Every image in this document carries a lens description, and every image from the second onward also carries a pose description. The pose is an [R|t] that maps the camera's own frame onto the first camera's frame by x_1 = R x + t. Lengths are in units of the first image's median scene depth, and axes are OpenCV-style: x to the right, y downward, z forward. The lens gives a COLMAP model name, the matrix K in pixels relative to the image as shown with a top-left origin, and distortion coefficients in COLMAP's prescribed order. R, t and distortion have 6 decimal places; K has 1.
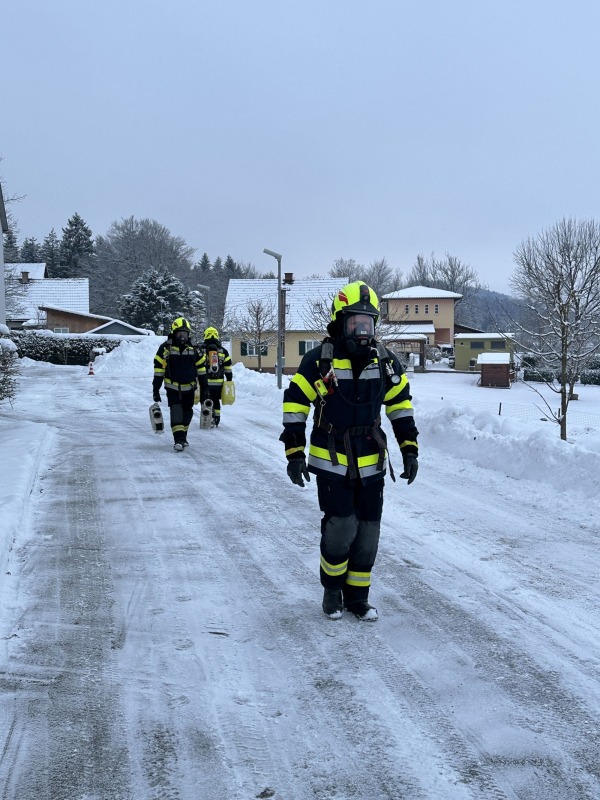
lens RADIAL K [[921.0, 0, 300.0], [0, 921.0, 400.0], [0, 0, 1]] dist [0.157812, -0.051534]
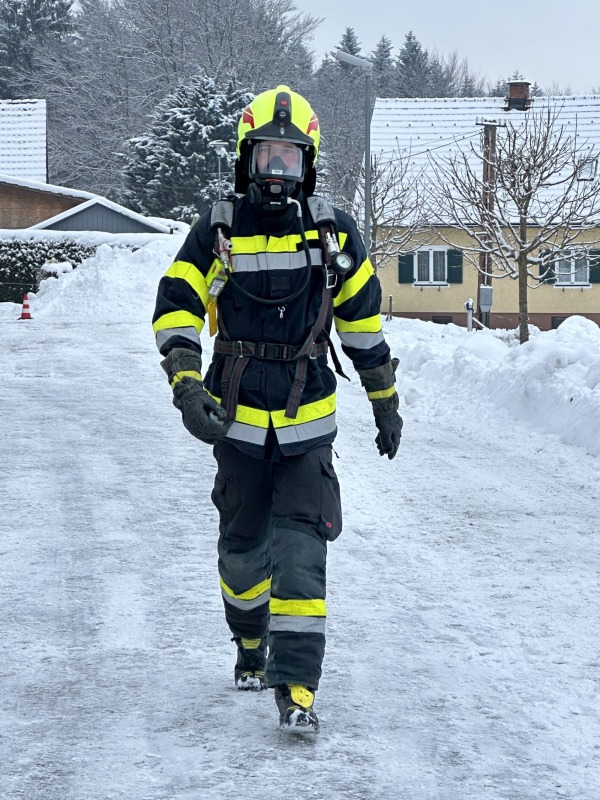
lens RADIAL K [[2549.6, 0, 300.0], [0, 2549.6, 400.0], [0, 0, 1]] dist [-0.187962, 11.930386]
pose [[0.989990, 0.011852, -0.140641, 0.053749], [-0.012881, 0.999896, -0.006414, 0.011902], [0.140550, 0.008161, 0.990040, -0.135154]]
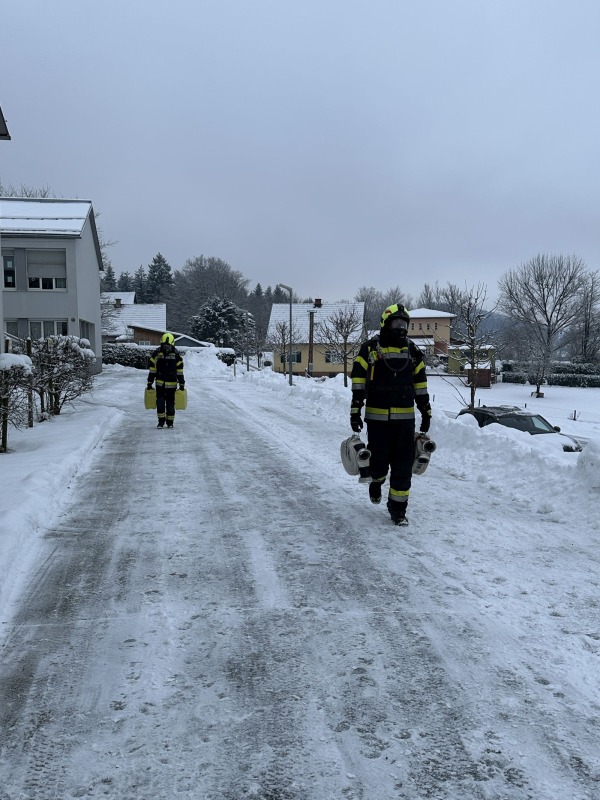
lens RADIAL K [[738.9, 0, 304.7], [0, 738.9, 398.0], [0, 0, 1]] dist [0.156483, -0.001873]
pose [[0.998764, 0.003180, -0.049607, 0.021585], [-0.003258, 0.999994, -0.001488, 0.003147], [0.049602, 0.001648, 0.998768, -0.038903]]
